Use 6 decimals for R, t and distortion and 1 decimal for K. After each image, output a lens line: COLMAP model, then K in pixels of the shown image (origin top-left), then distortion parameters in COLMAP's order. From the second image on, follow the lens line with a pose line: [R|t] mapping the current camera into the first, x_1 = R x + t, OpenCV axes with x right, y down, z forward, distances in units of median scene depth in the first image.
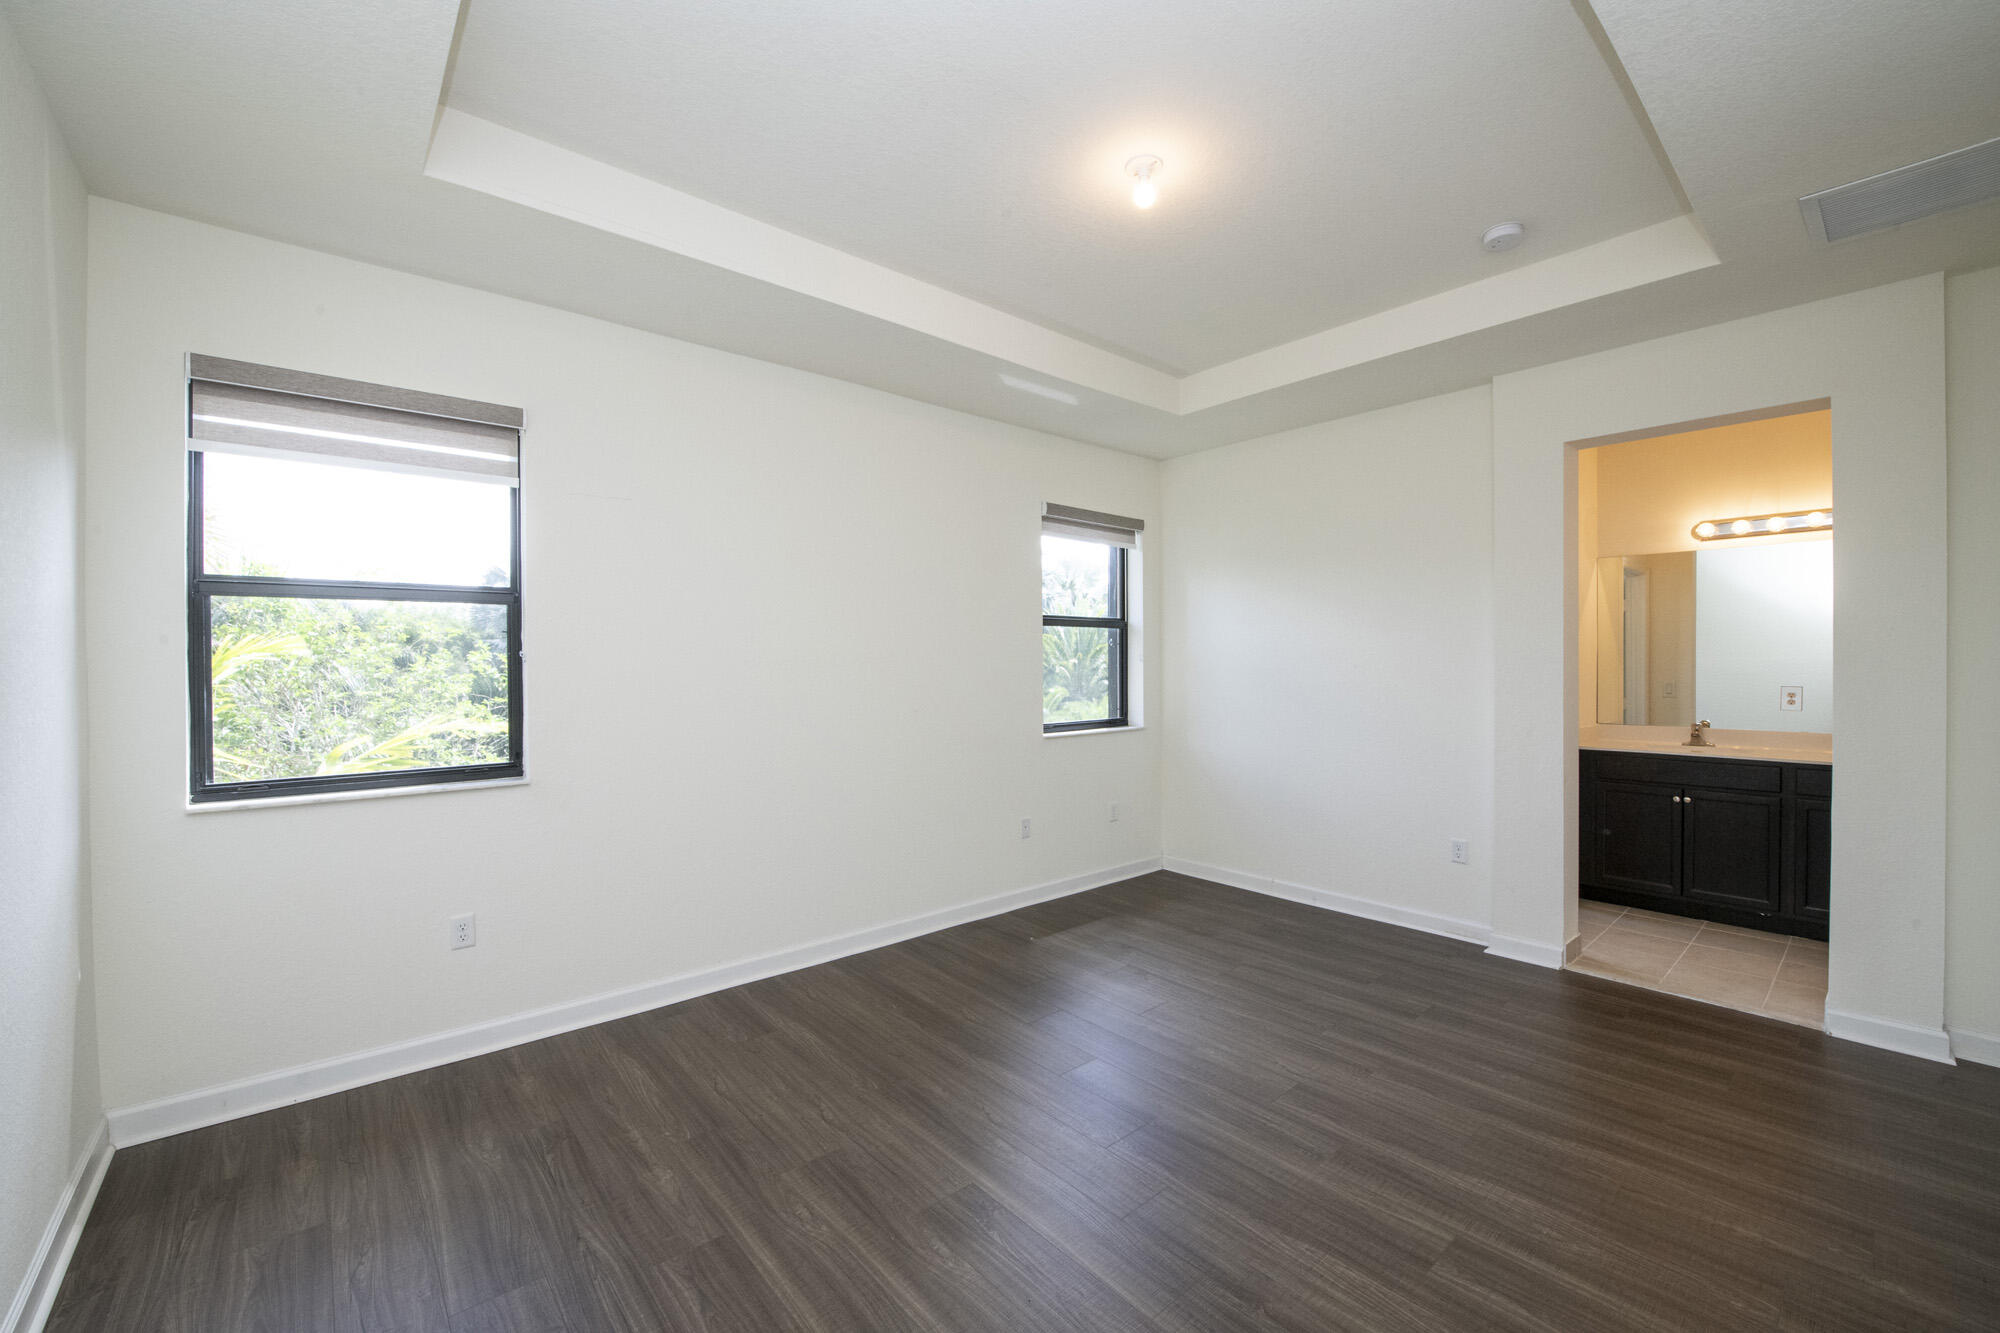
lens RADIAL K [[798.4, 0, 1002.0], [0, 798.4, 666.0], [0, 0, 1]] dist [-0.016876, -0.000412]
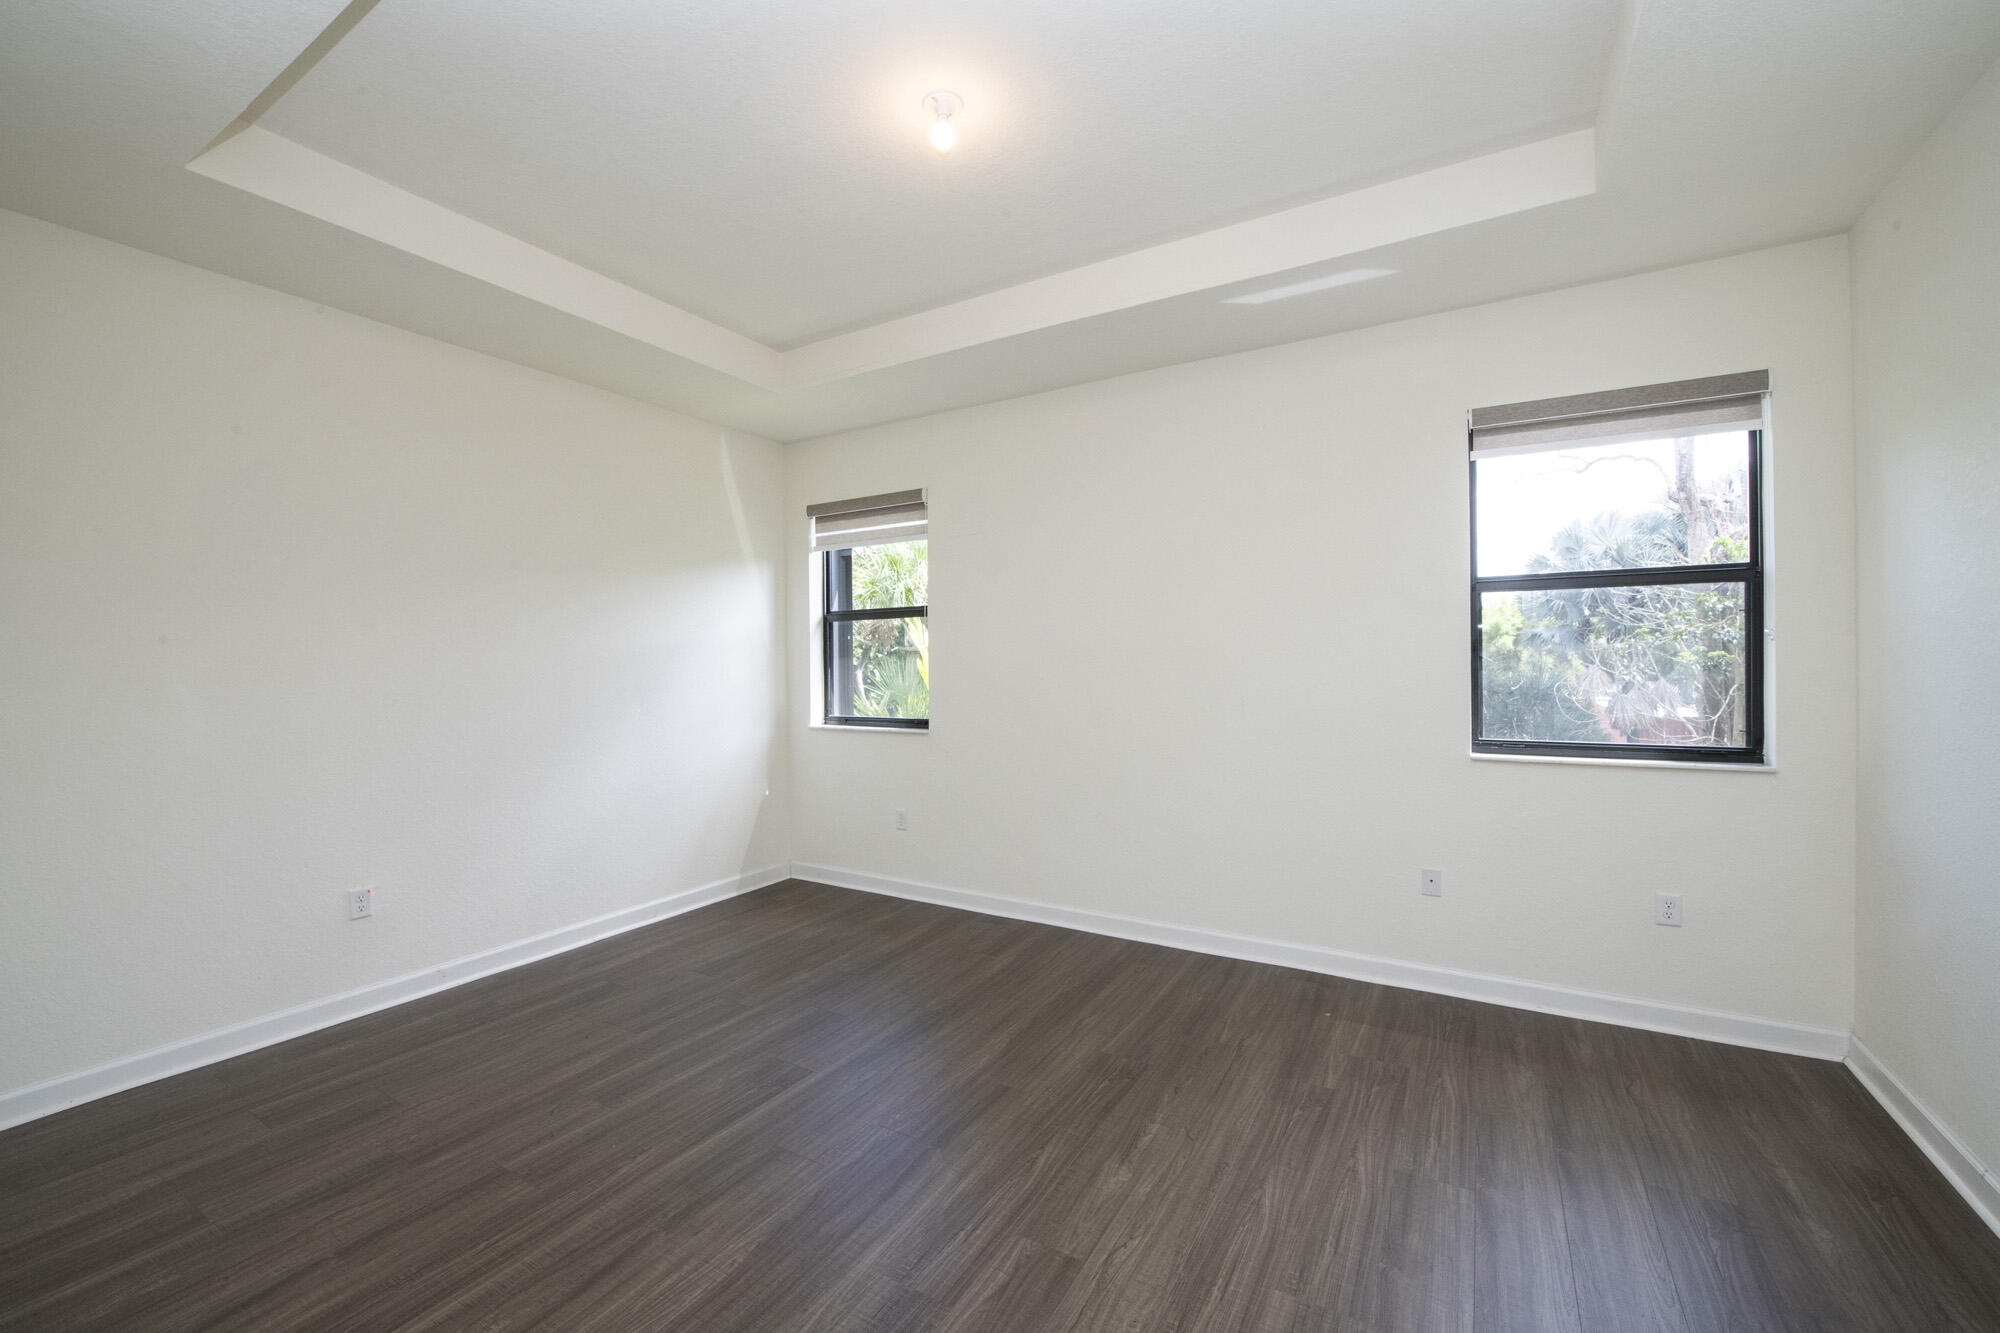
lens RADIAL K [[798.4, 0, 1002.0], [0, 798.4, 666.0], [0, 0, 1]] dist [-0.016876, -0.000412]
pose [[0.312033, 0.006209, -0.950051, 0.908020], [0.004198, 0.999960, 0.007914, 0.006714], [0.950062, -0.006458, 0.311995, 0.660021]]
